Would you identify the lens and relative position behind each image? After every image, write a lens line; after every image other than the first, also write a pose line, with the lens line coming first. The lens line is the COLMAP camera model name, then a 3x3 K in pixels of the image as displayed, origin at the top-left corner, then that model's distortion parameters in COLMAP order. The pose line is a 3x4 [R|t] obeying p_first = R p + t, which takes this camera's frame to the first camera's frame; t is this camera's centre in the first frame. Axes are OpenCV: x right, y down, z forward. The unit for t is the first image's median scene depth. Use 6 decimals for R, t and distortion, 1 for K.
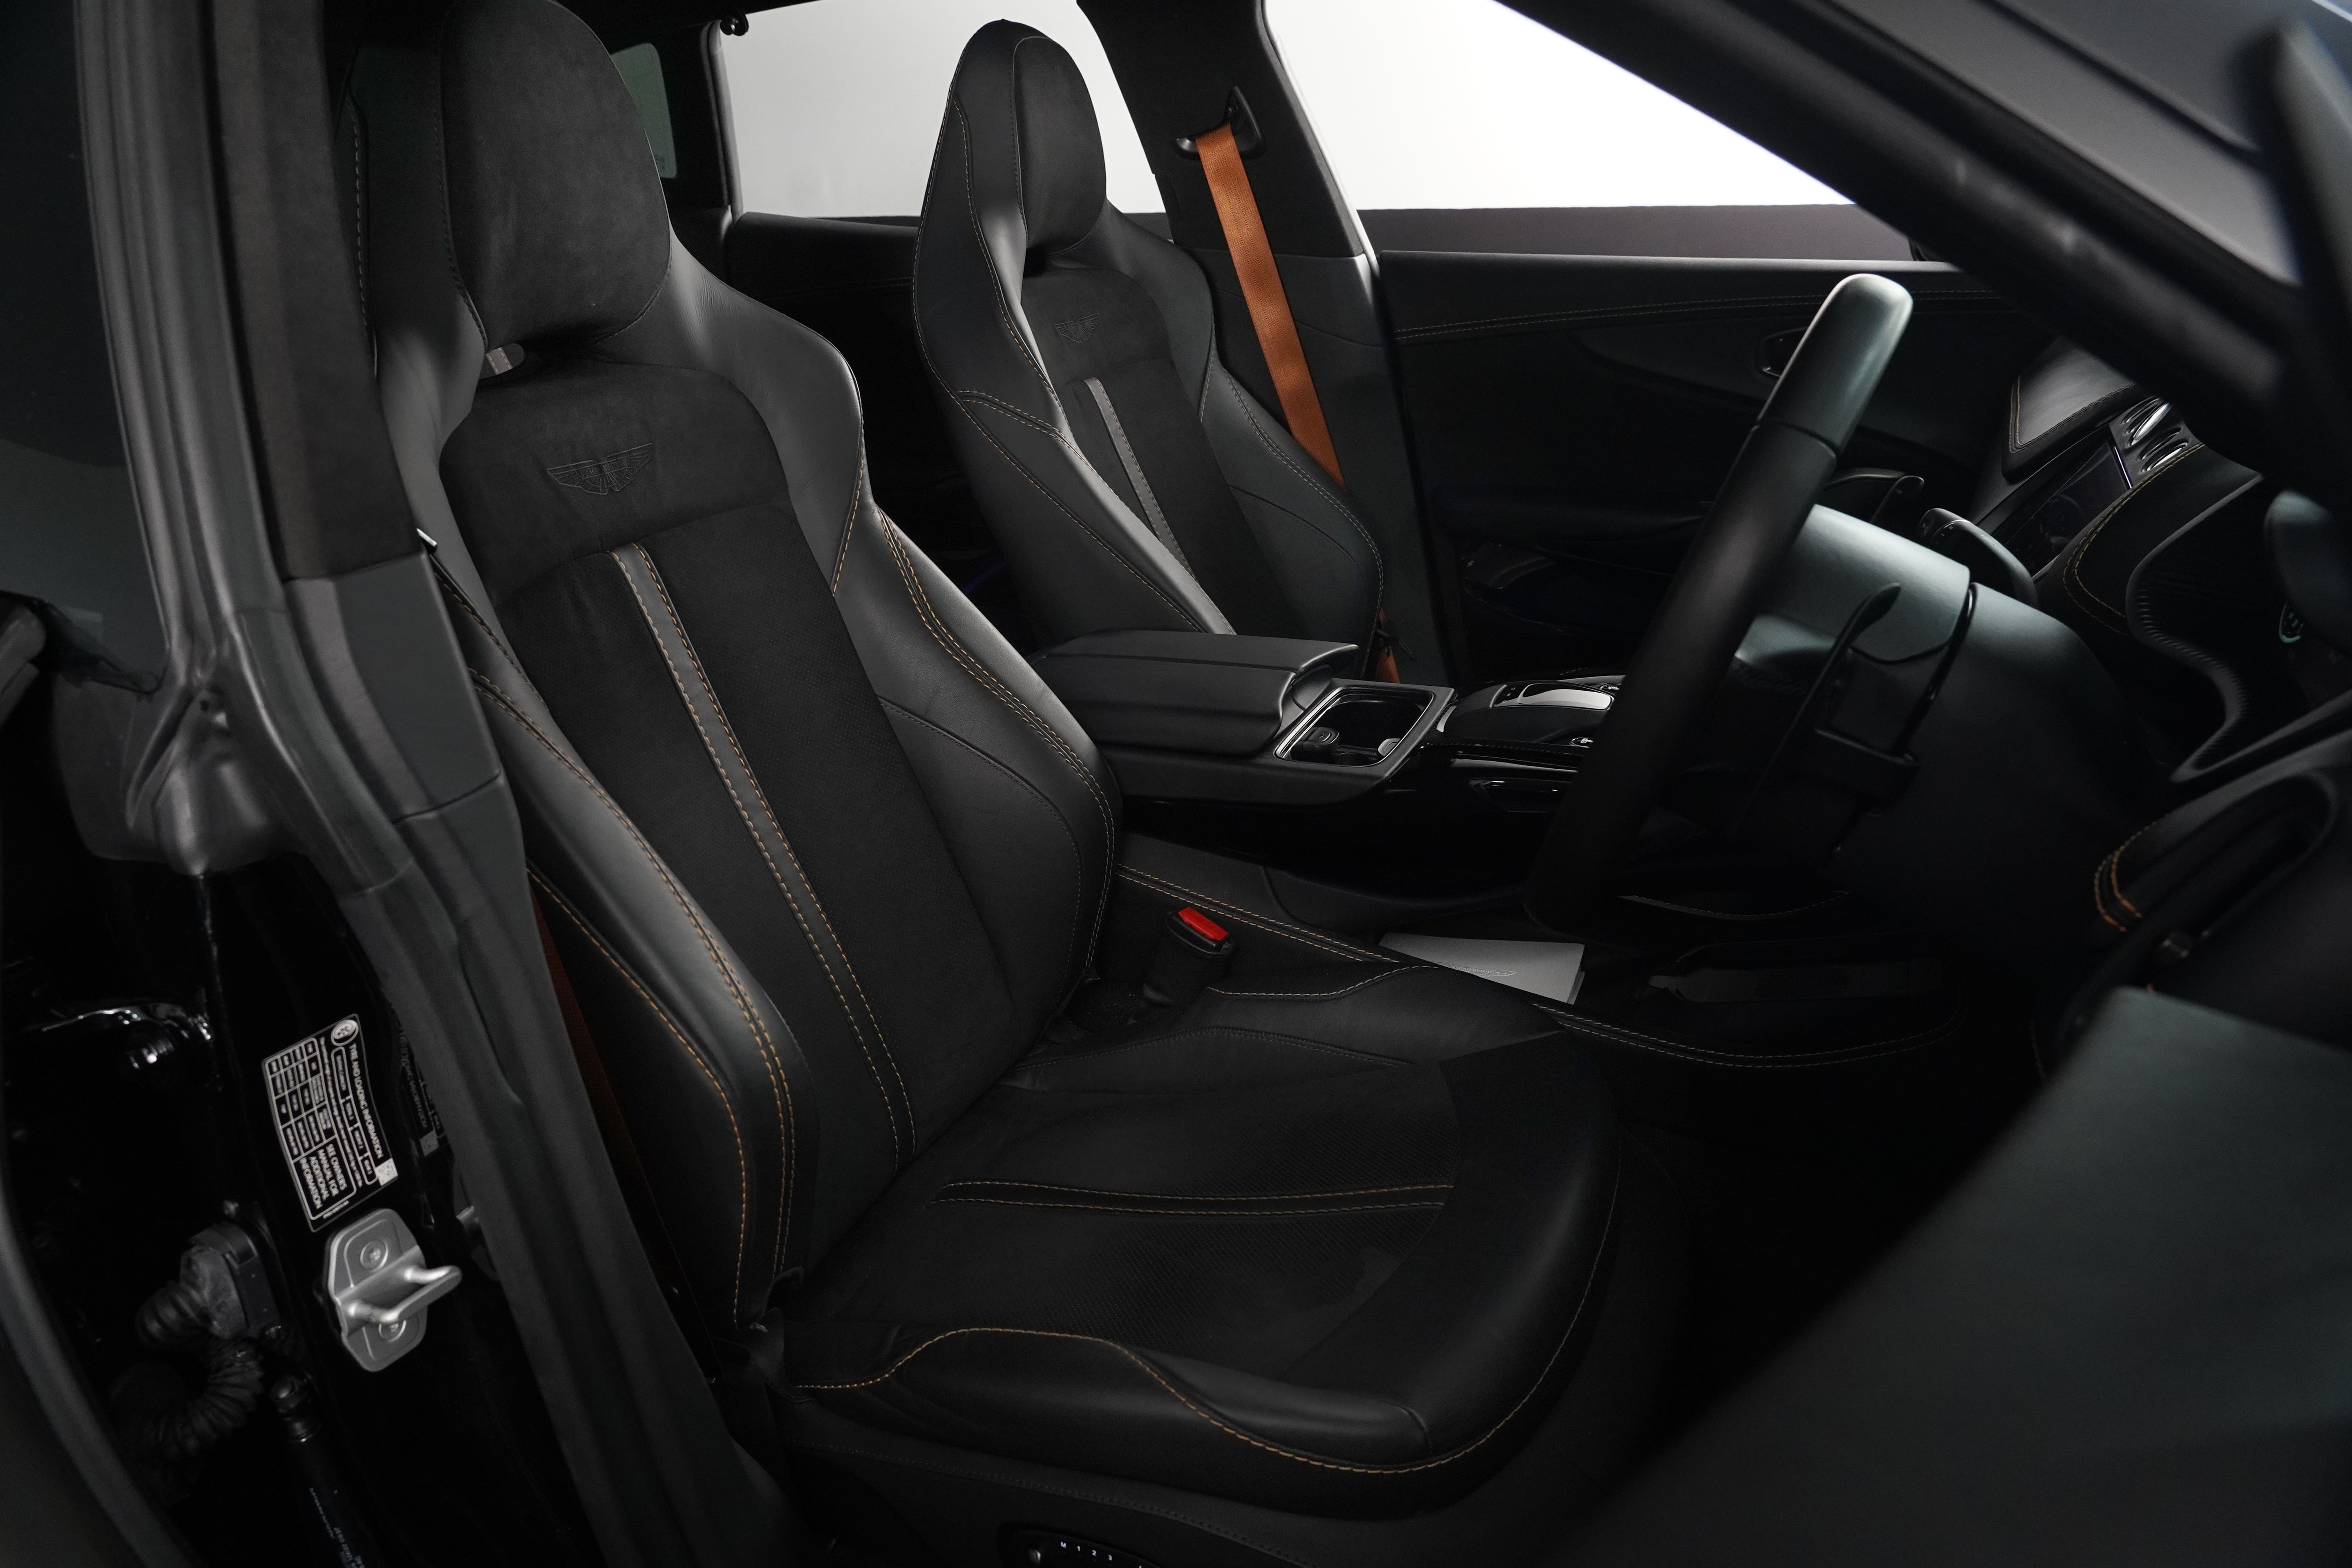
lens RADIAL K [[1561.8, 0, 1176.0], [0, 1561.8, 784.0], [0, 0, 1]] dist [0.005312, -0.002725]
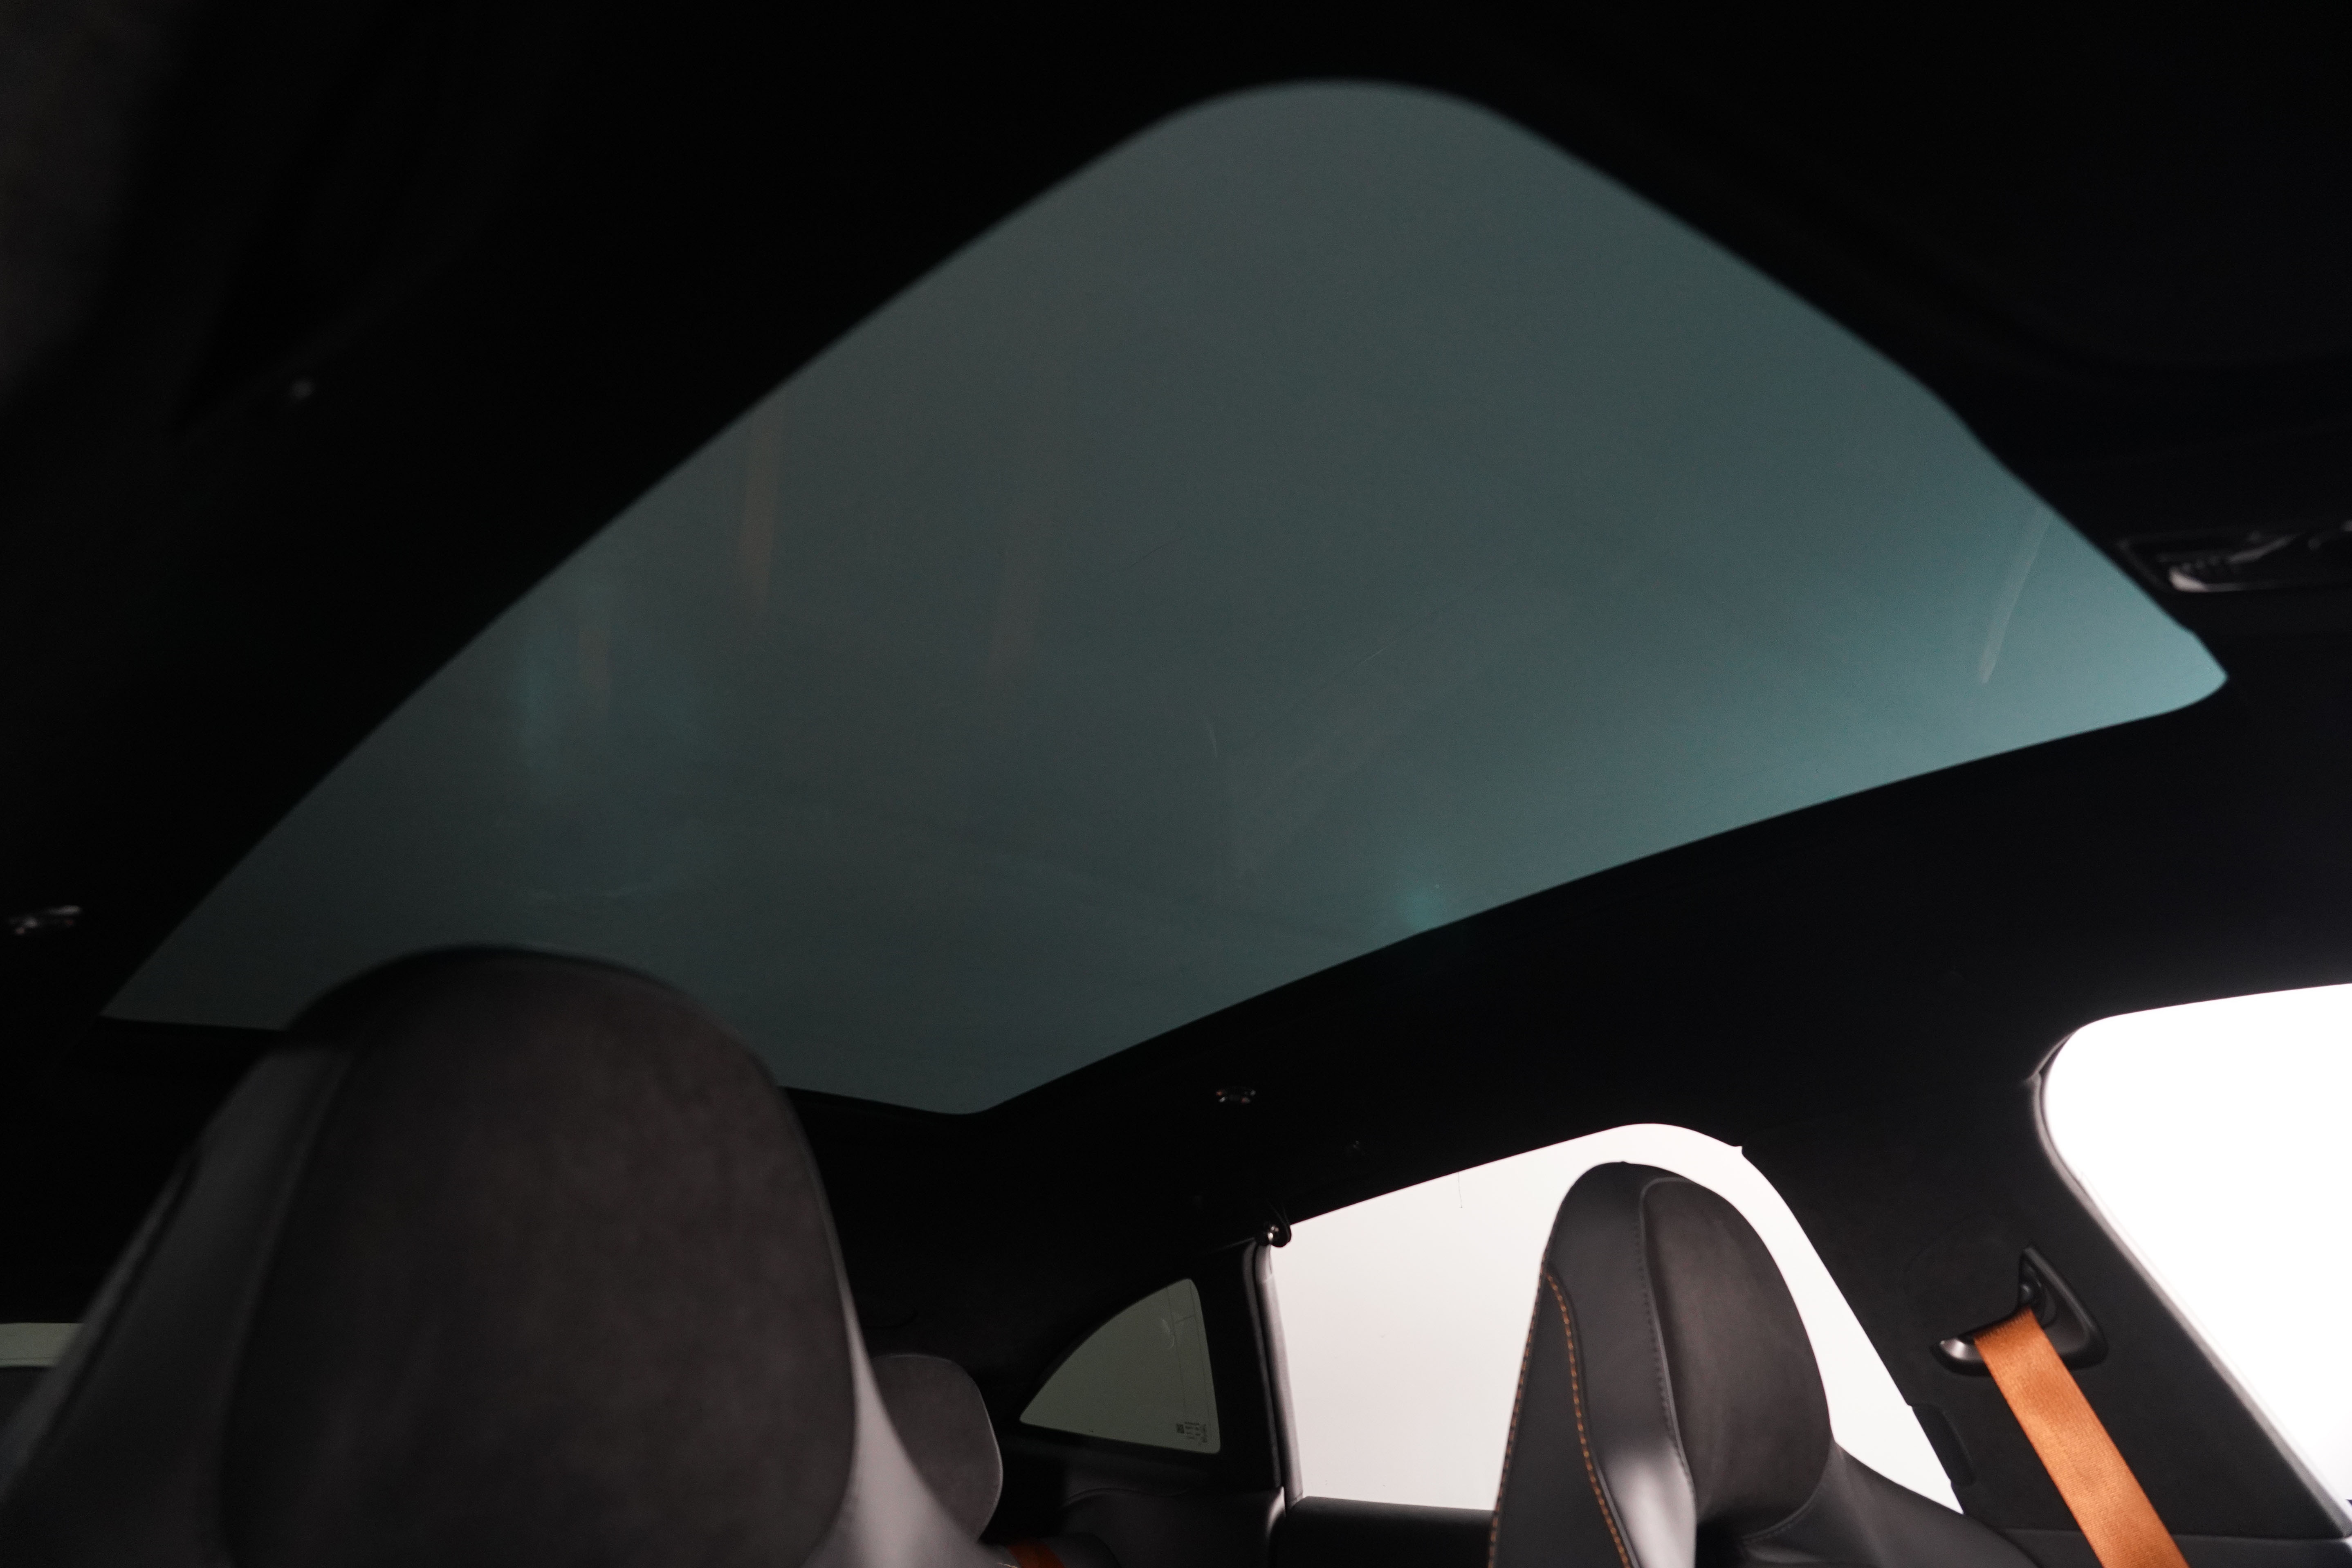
lens RADIAL K [[1561.7, 0, 1176.0], [0, 1561.7, 784.0], [0, 0, 1]] dist [0.005312, -0.002725]
pose [[0.920629, -0.180699, -0.346107, -0.023514], [-0.123297, 0.706544, -0.696845, -0.104920], [0.370458, 0.684210, 0.628186, 0.359760]]
